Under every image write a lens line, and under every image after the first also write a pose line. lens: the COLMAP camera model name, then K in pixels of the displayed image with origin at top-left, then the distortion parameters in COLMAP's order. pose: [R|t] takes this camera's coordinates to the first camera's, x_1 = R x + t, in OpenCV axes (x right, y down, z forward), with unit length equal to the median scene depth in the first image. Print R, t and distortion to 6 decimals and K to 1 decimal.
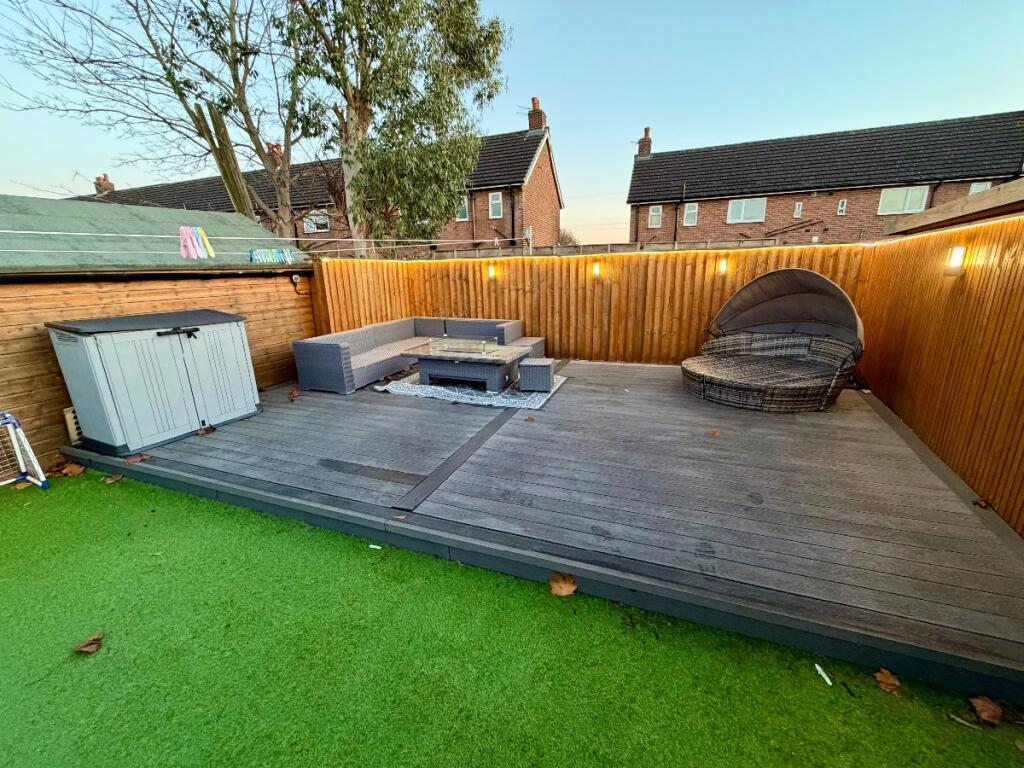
lens RADIAL K [[405.0, 0, 509.6], [0, 405.0, 384.2], [0, 0, 1]] dist [-0.000358, -0.000839]
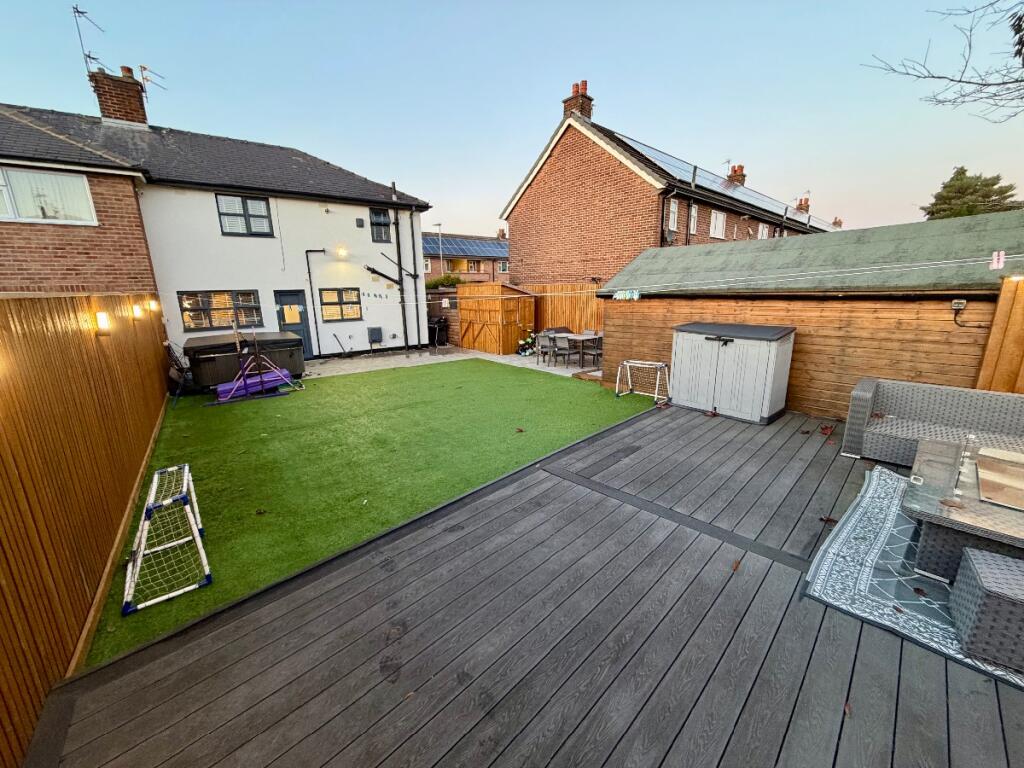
lens RADIAL K [[405.0, 0, 509.6], [0, 405.0, 384.2], [0, 0, 1]] dist [-0.000358, -0.000839]
pose [[-0.407718, 0.247567, -0.878907, 0.709624], [-0.217188, 0.908626, 0.356690, -0.326819], [0.886902, 0.336317, -0.316694, 0.859643]]
